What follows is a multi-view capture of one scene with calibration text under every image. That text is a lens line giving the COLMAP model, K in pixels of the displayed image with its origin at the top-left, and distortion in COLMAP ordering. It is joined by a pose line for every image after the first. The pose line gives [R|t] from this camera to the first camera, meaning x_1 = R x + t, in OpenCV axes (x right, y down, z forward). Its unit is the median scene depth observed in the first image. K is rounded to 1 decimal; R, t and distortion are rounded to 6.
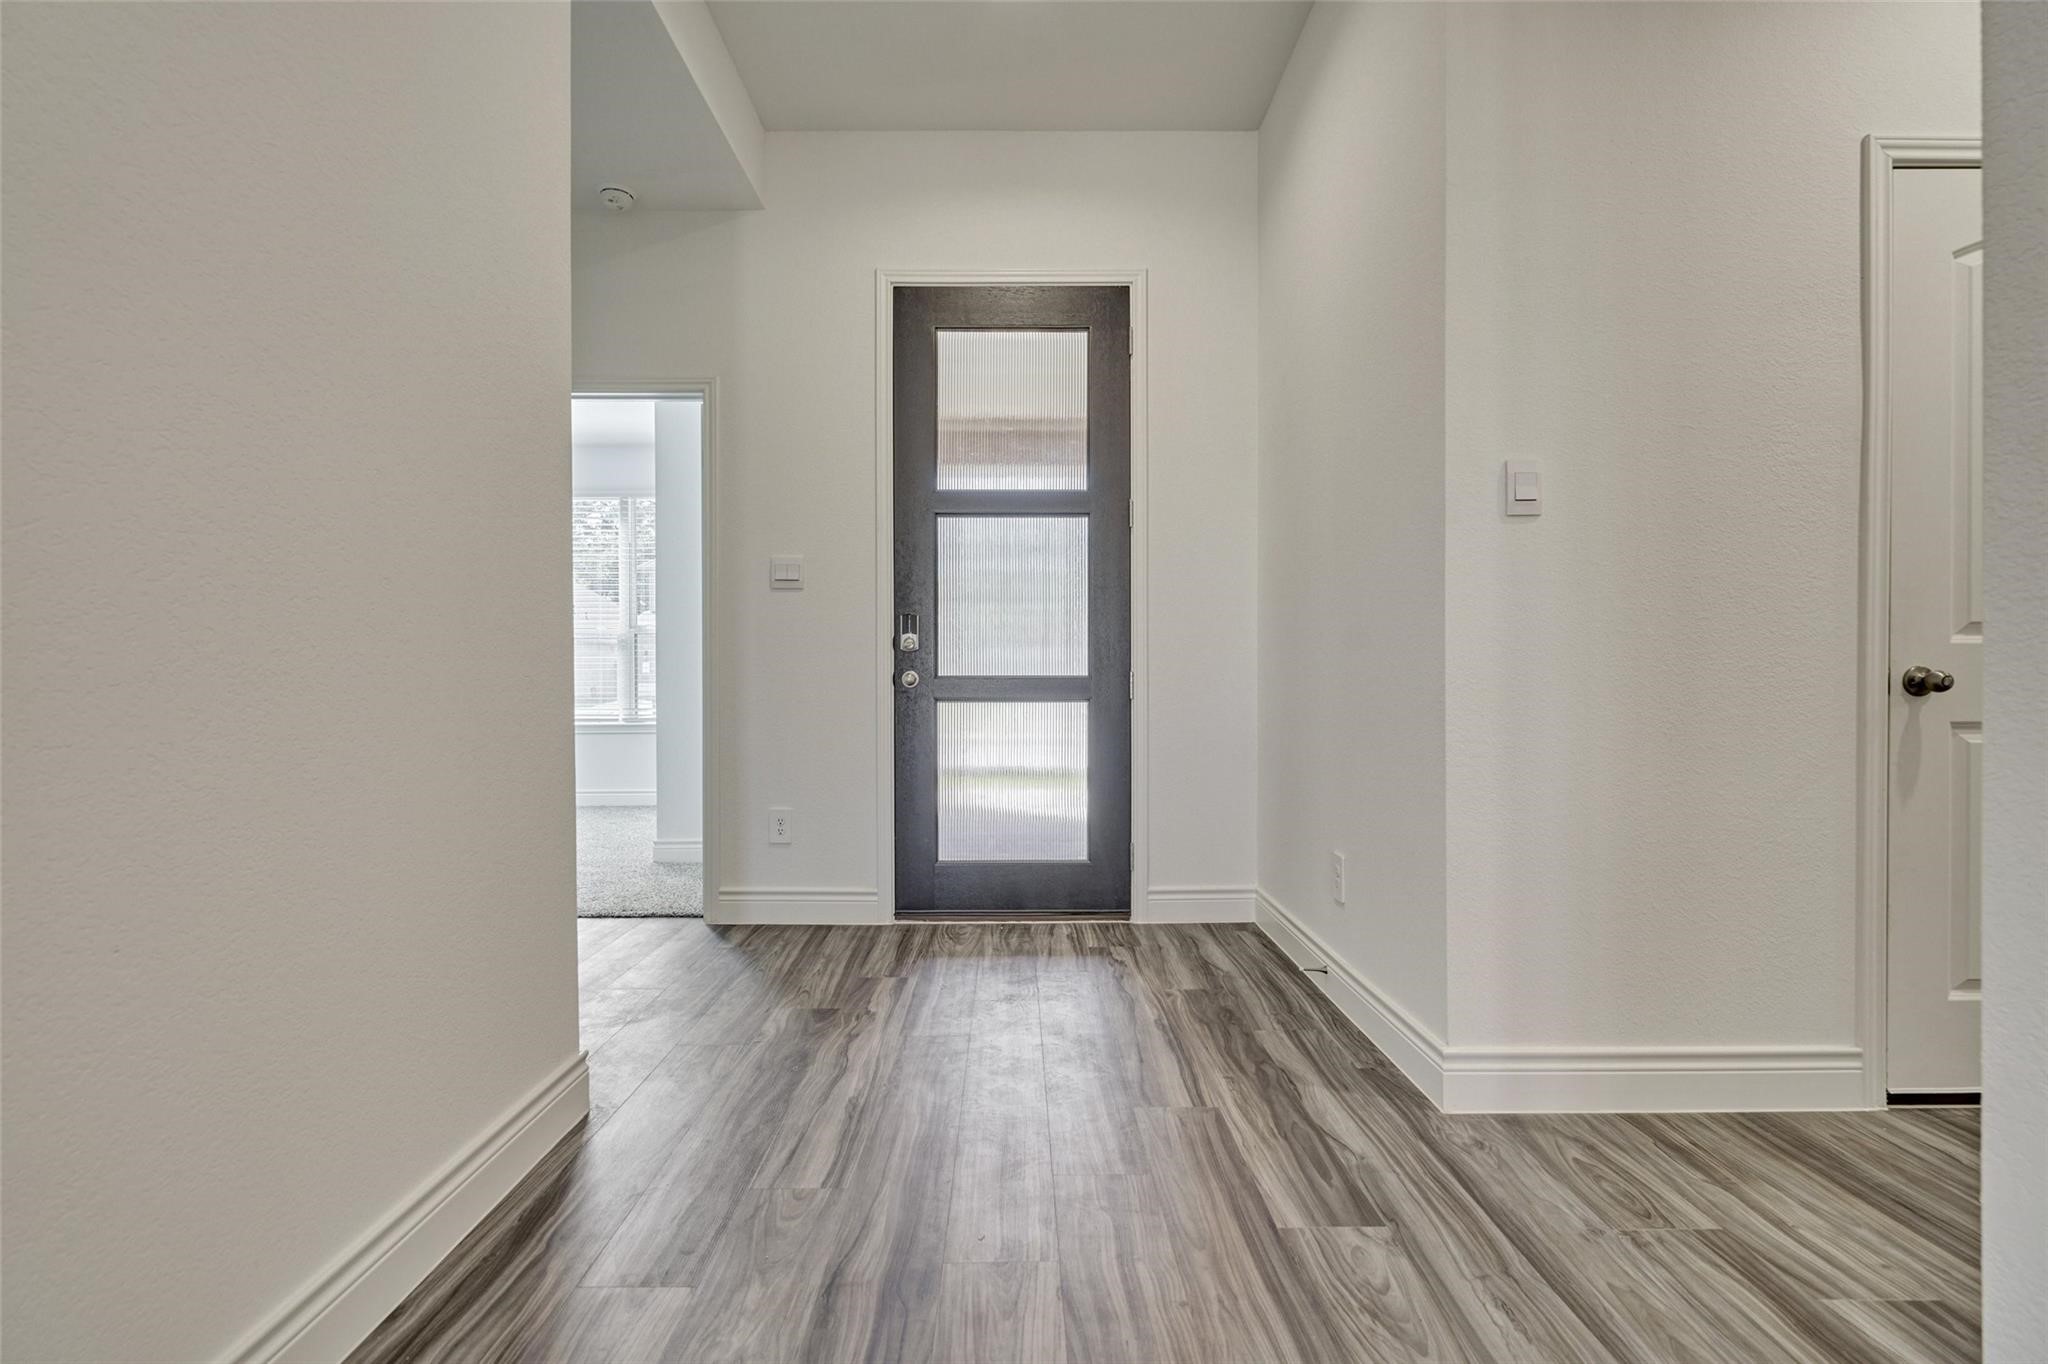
lens RADIAL K [[941.0, 0, 1015.2], [0, 941.0, 682.7], [0, 0, 1]] dist [-0.000305, -0.000232]
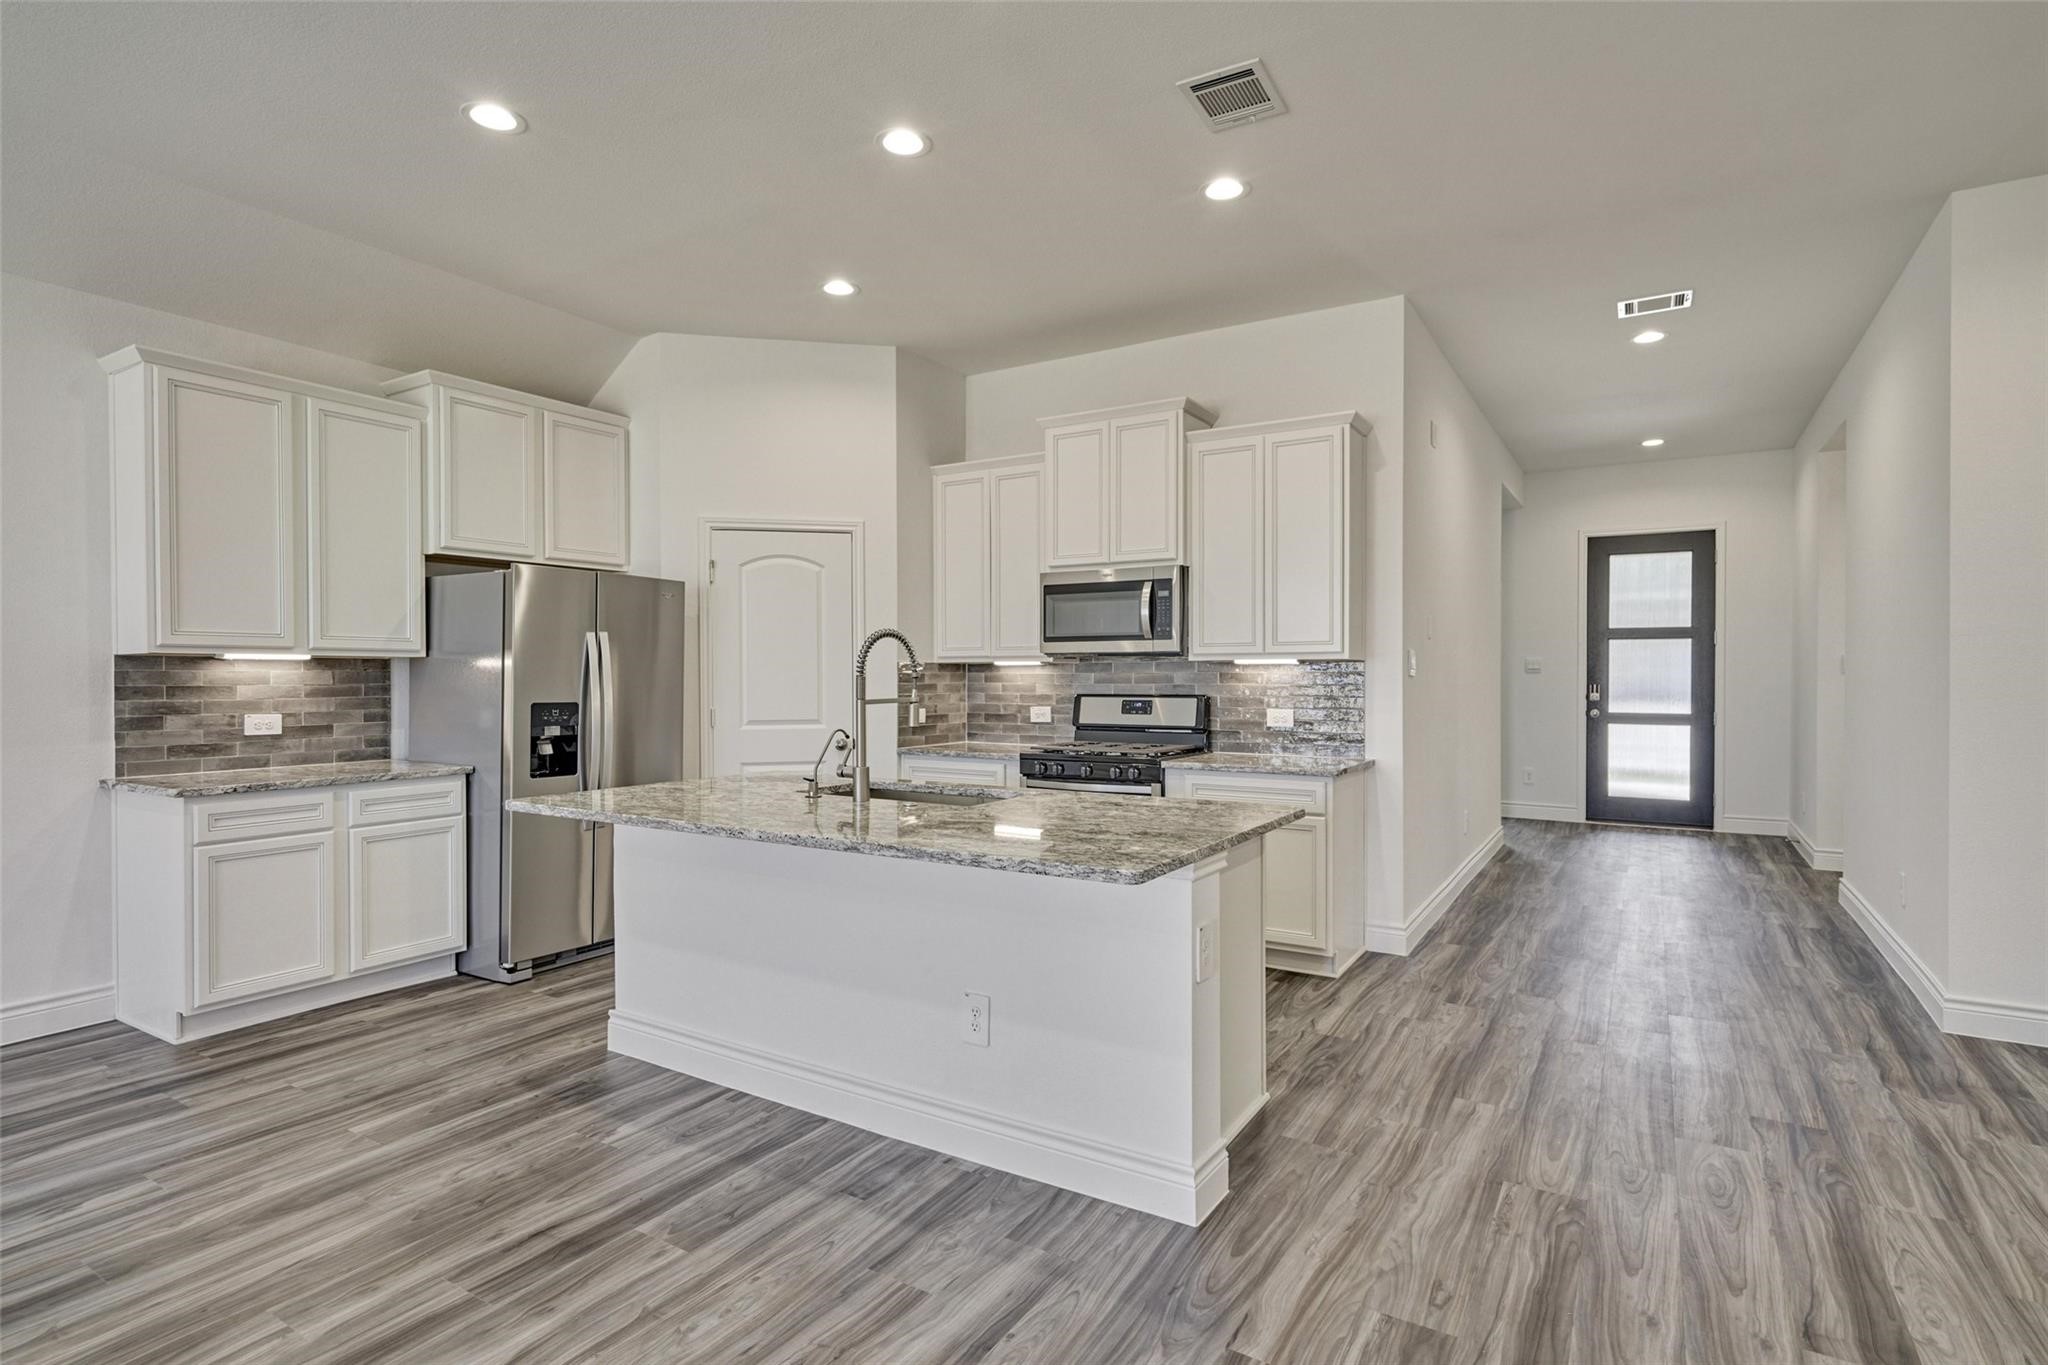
lens RADIAL K [[1018.9, 0, 1021.5], [0, 1018.9, 684.1], [0, 0, 1]] dist [0.002358, 0.001080]
pose [[0.849739, 0.006543, -0.527164, 0.007436], [-0.000858, 0.999939, 0.011029, -0.098763], [0.527203, -0.008919, 0.849692, -1.767404]]
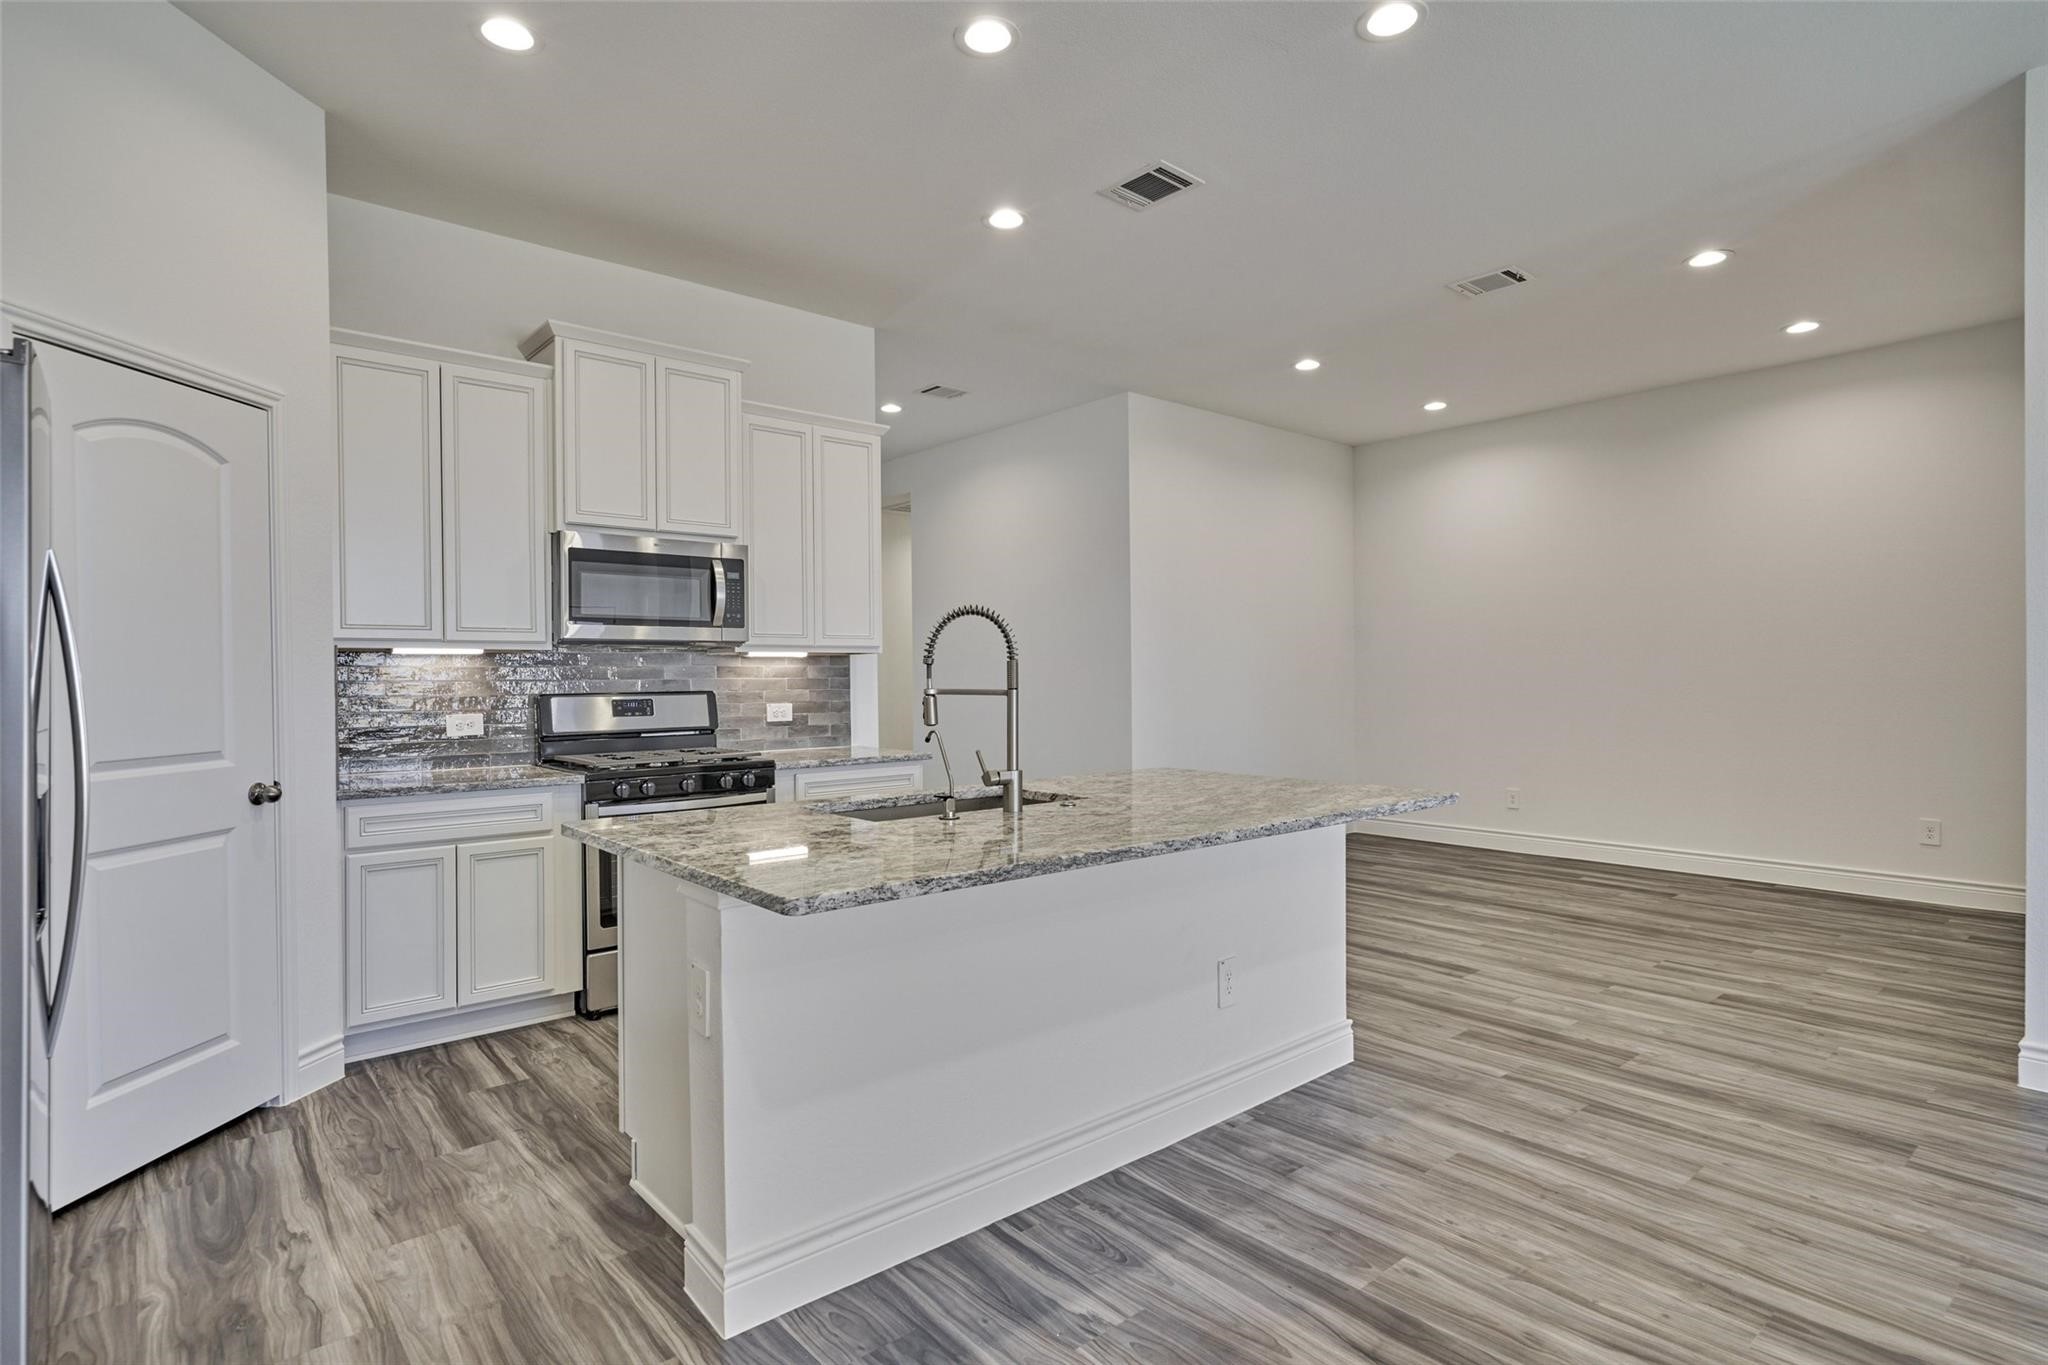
lens RADIAL K [[1039.0, 0, 1013.2], [0, 1039.0, 682.5], [0, 0, 1]] dist [0.003093, 0.001020]
pose [[0.765109, -0.008028, 0.643851, -1.064869], [0.004999, 0.999966, 0.006528, -0.085024], [-0.643882, -0.001776, 0.765123, -1.664428]]
